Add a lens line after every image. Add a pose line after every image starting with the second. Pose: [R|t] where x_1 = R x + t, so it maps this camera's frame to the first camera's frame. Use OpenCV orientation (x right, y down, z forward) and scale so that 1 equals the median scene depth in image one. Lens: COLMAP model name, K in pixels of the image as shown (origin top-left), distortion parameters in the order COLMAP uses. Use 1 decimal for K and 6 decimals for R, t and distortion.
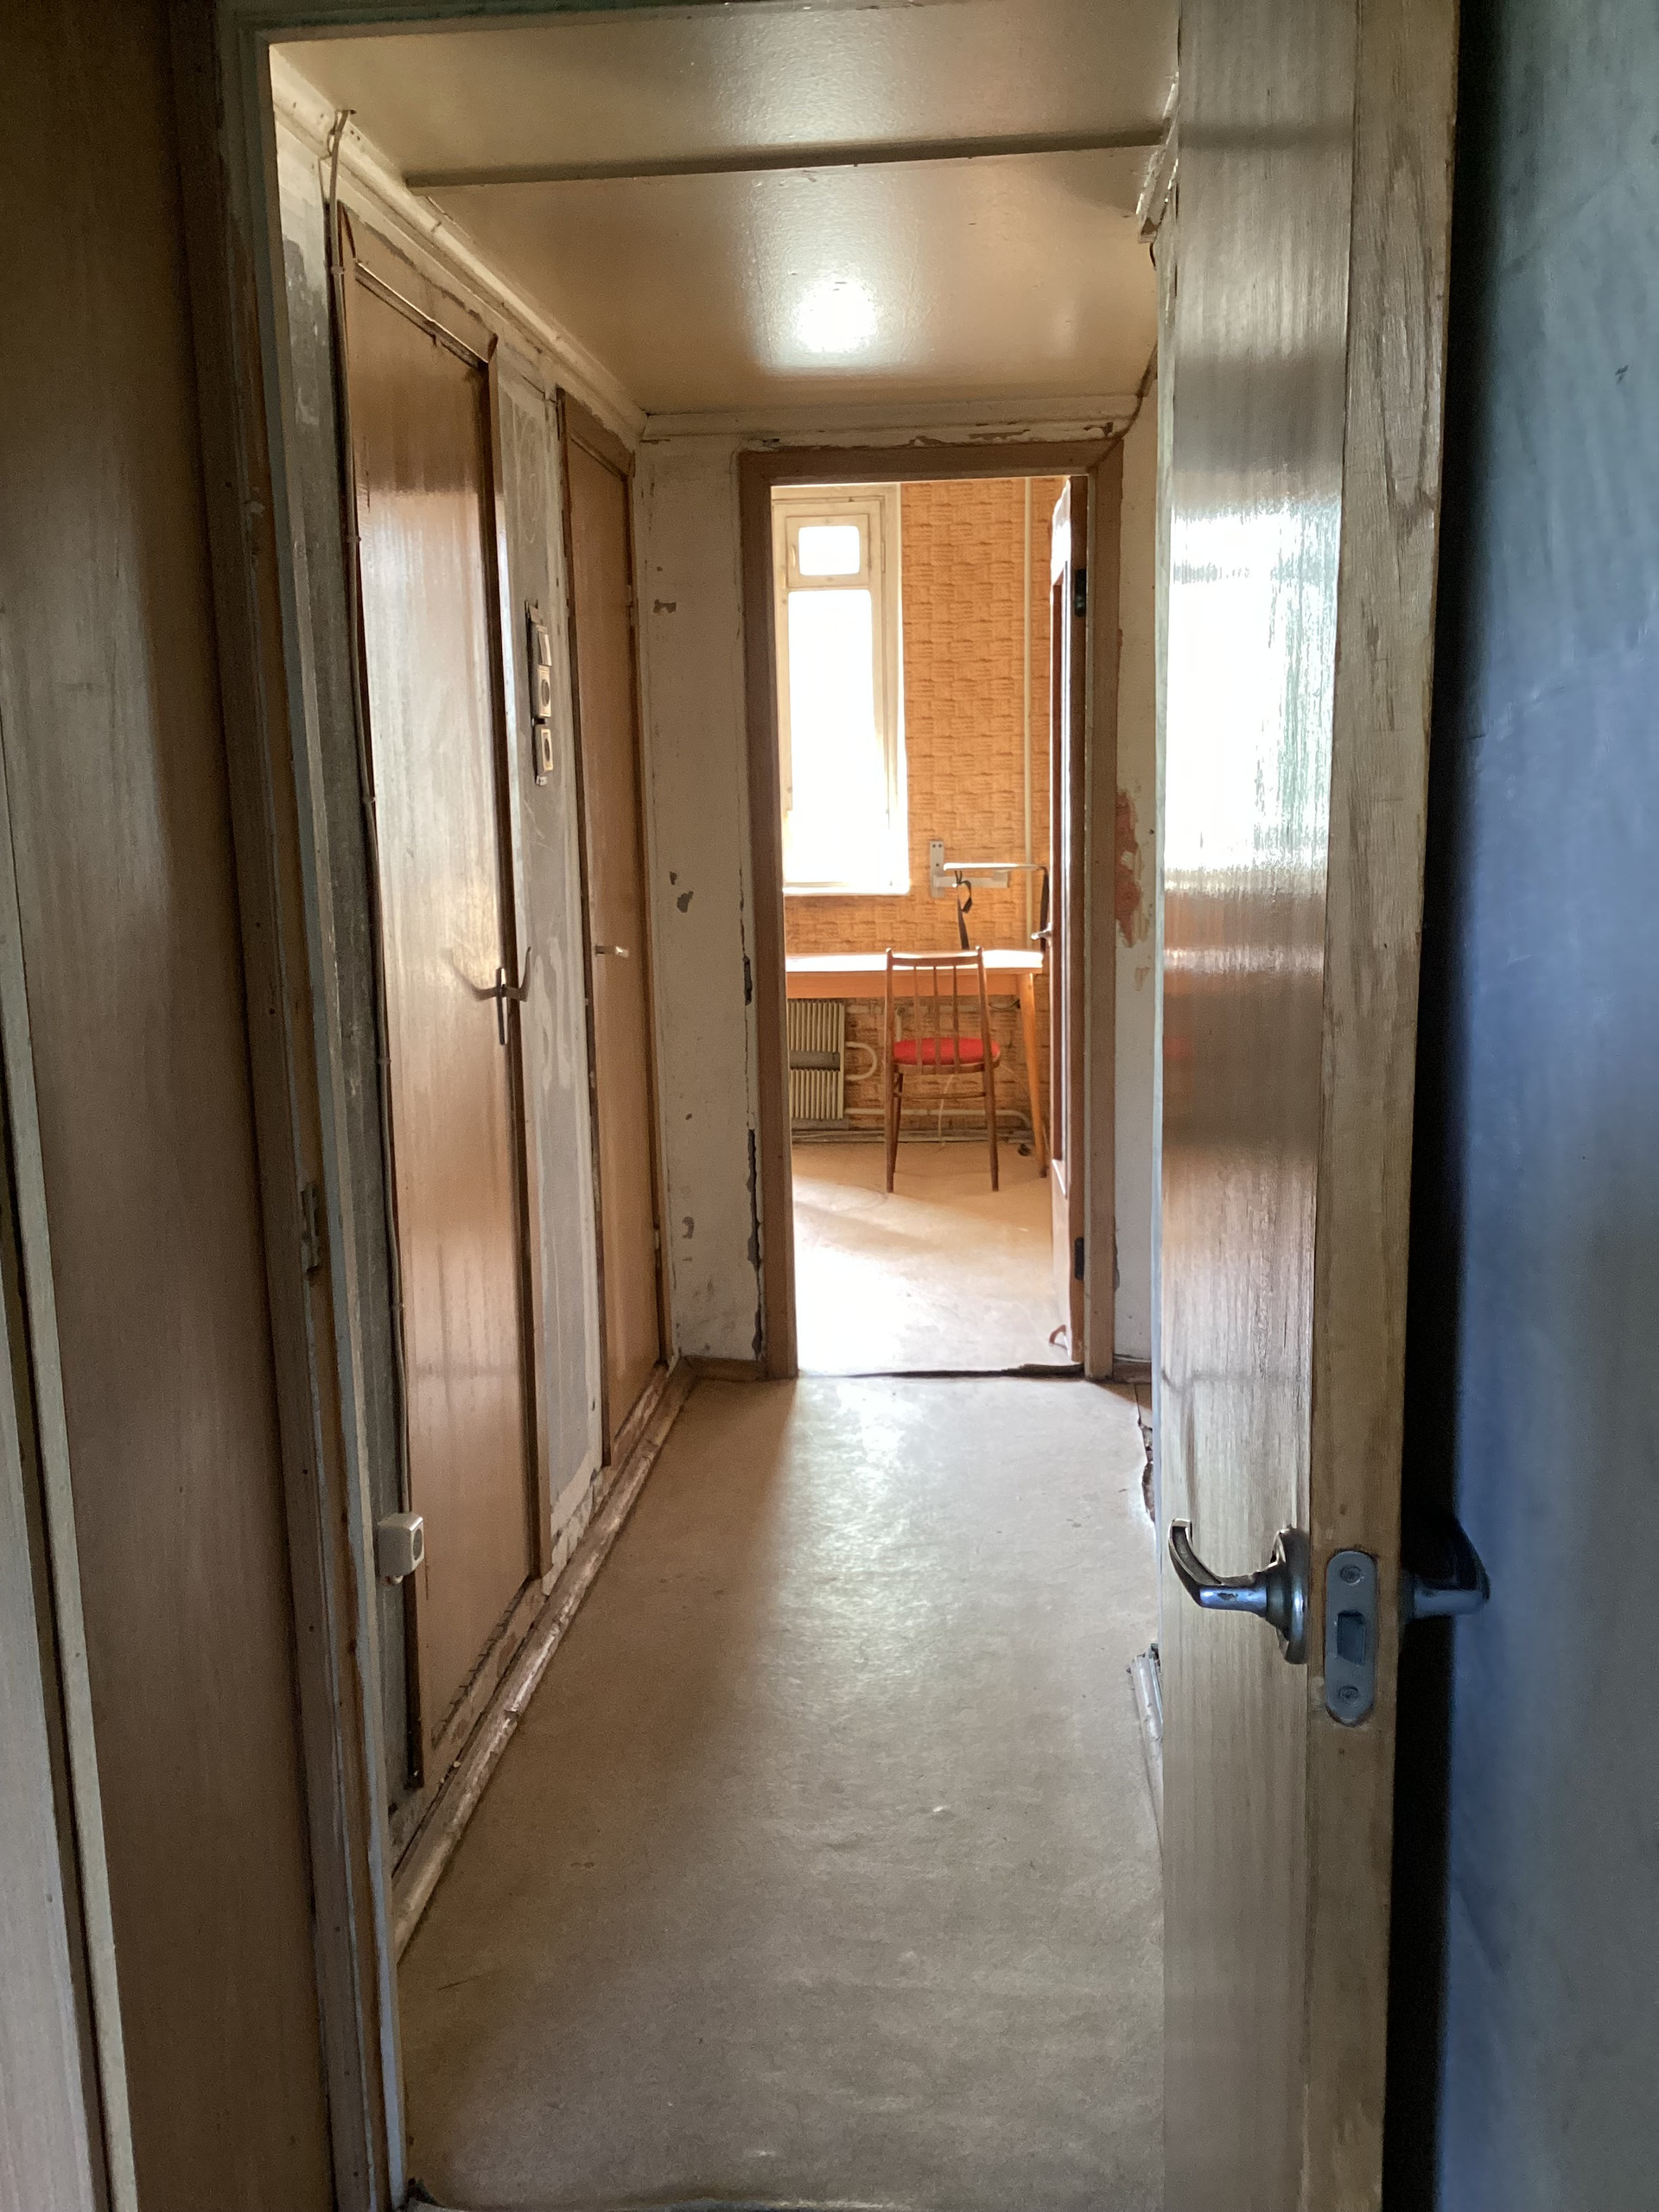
lens RADIAL K [[2009.3, 0, 830.9], [0, 2009.3, 1152.5], [0, 0, 1]] dist [0.107043, -0.192939]
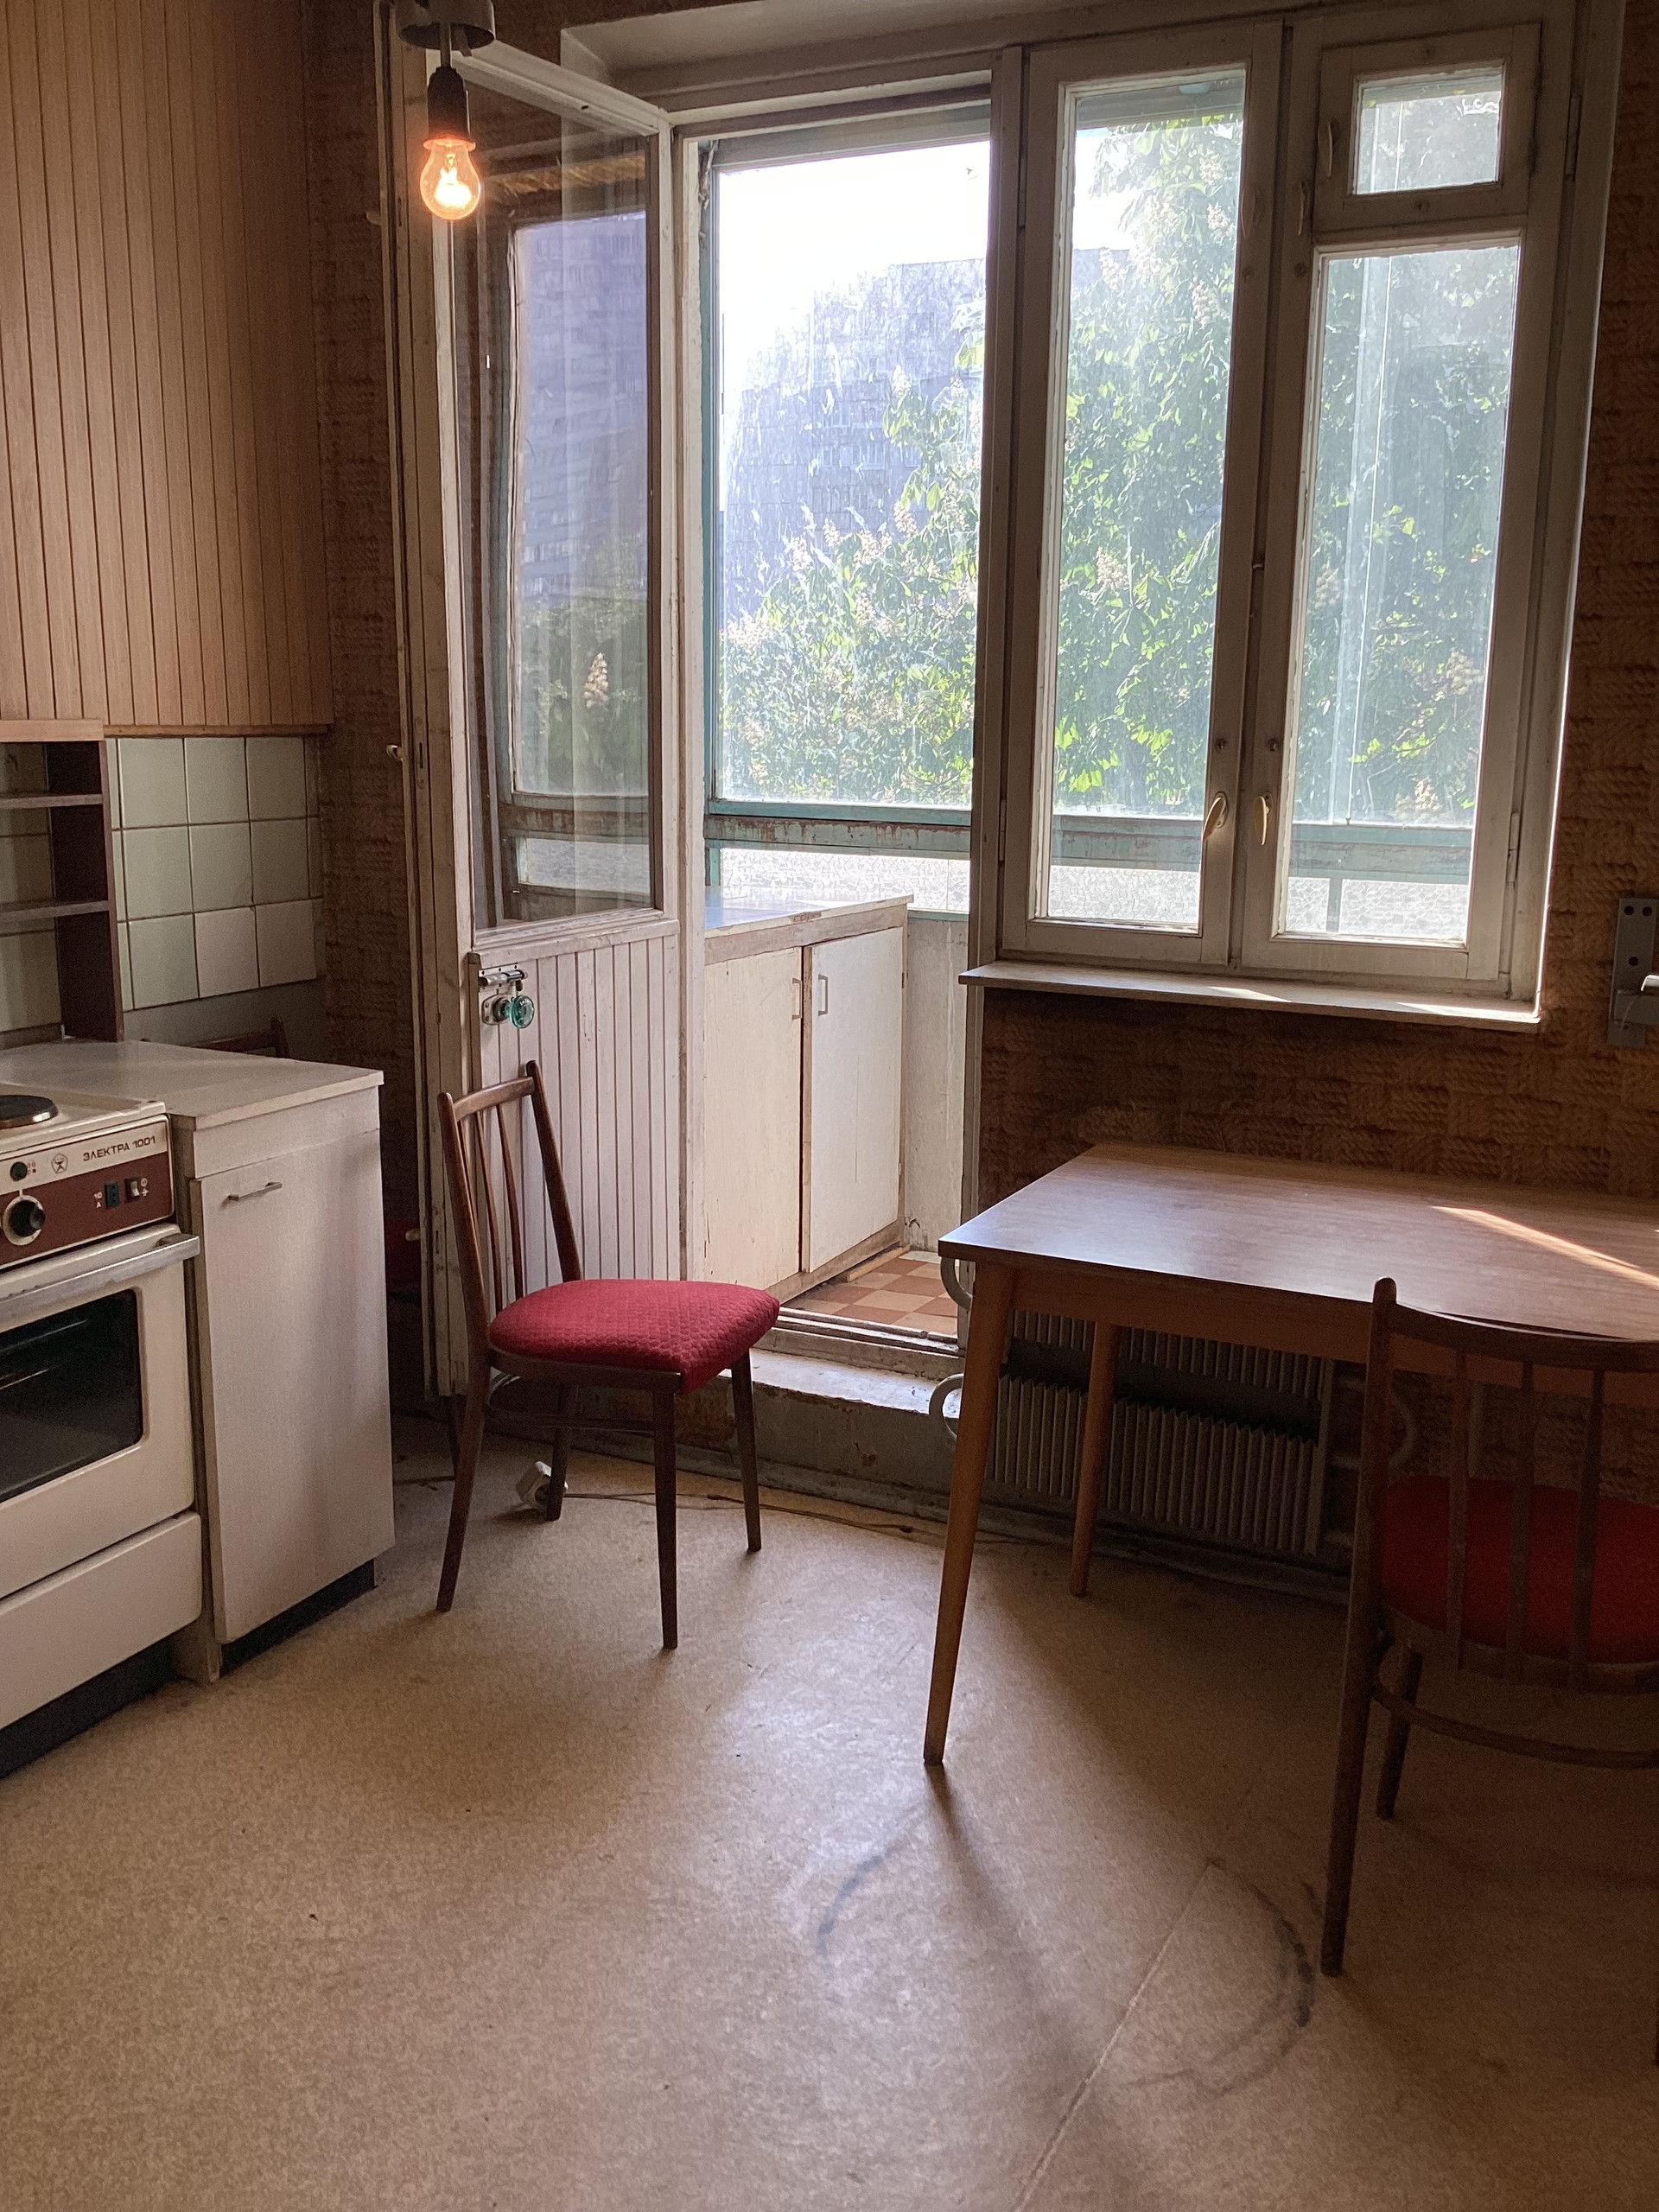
lens RADIAL K [[2009.3, 0, 830.9], [0, 2009.3, 1152.5], [0, 0, 1]] dist [0.107043, -0.192939]
pose [[0.933377, 0.114334, -0.340198, 0.051677], [-0.102300, 0.993332, 0.053168, -0.124970], [0.344008, -0.014823, 0.938850, 0.654351]]
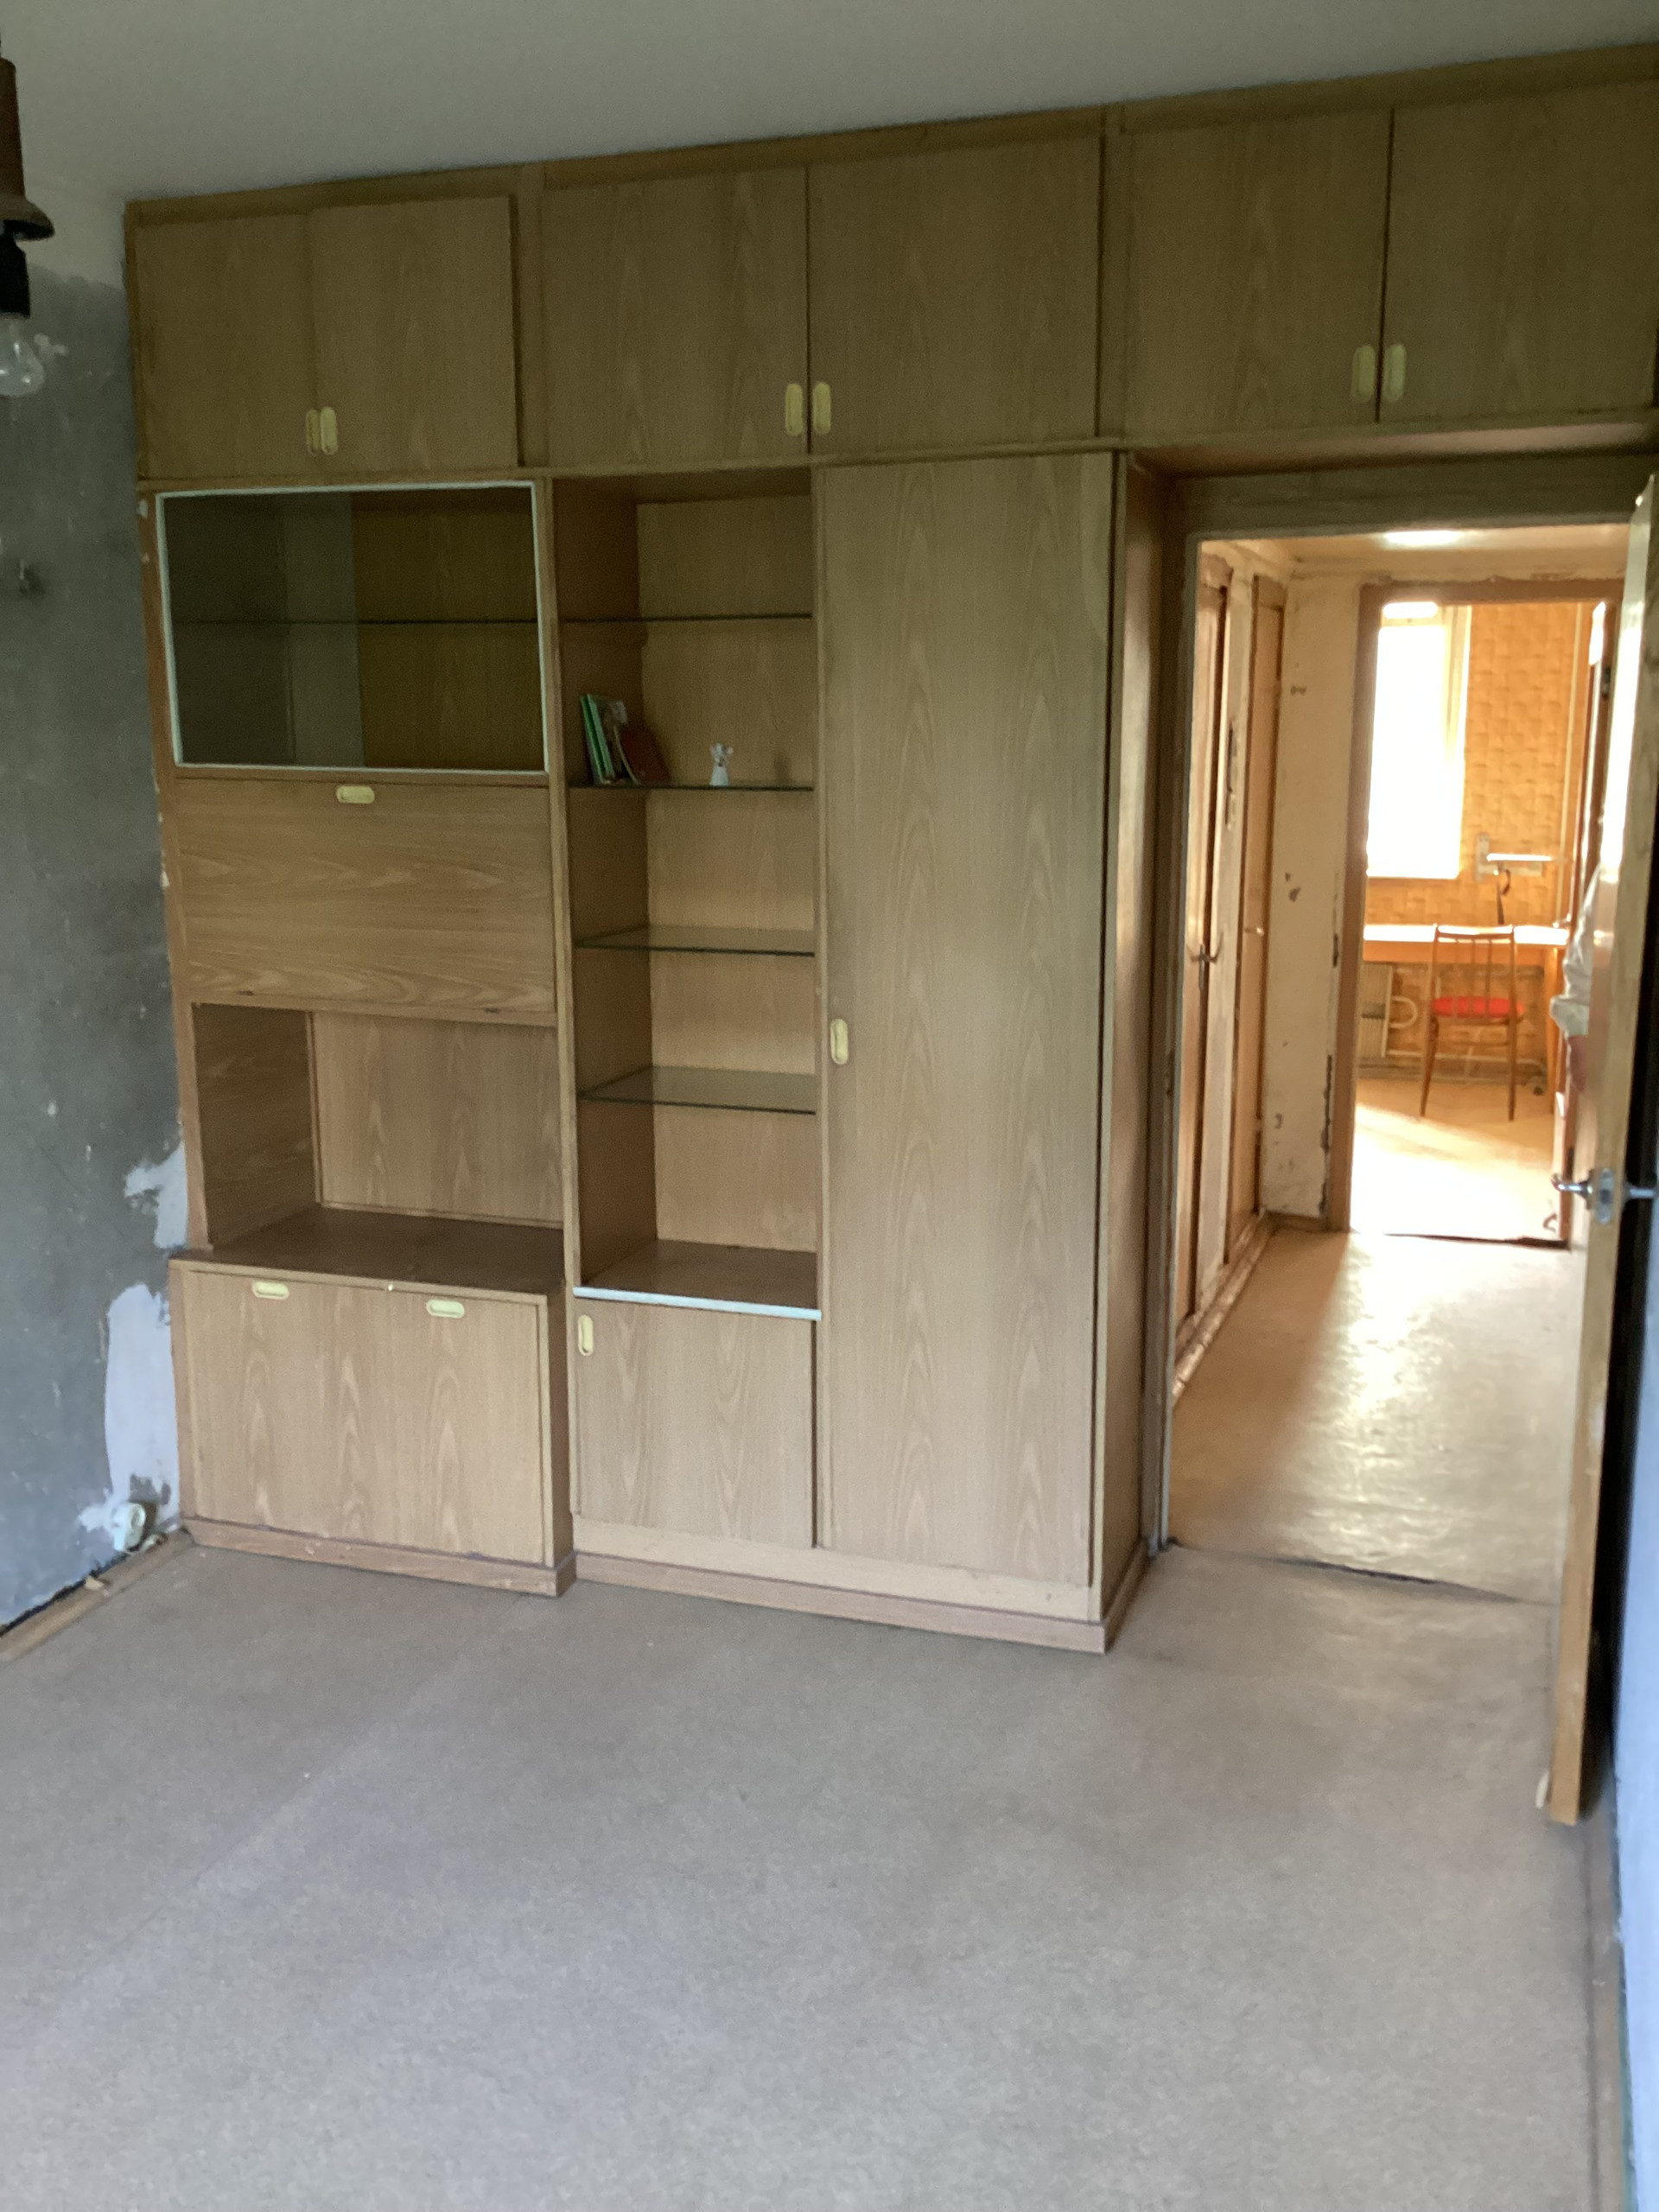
lens RADIAL K [[2048.0, 0, 832.9], [0, 2048.0, 1140.0], [0, 0, 1]] dist [0.133820, -0.203236]
pose [[0.969203, 0.070038, -0.236094, -0.022013], [-0.064749, 0.997448, 0.030091, 0.019219], [0.237599, -0.013878, 0.971264, -0.355093]]
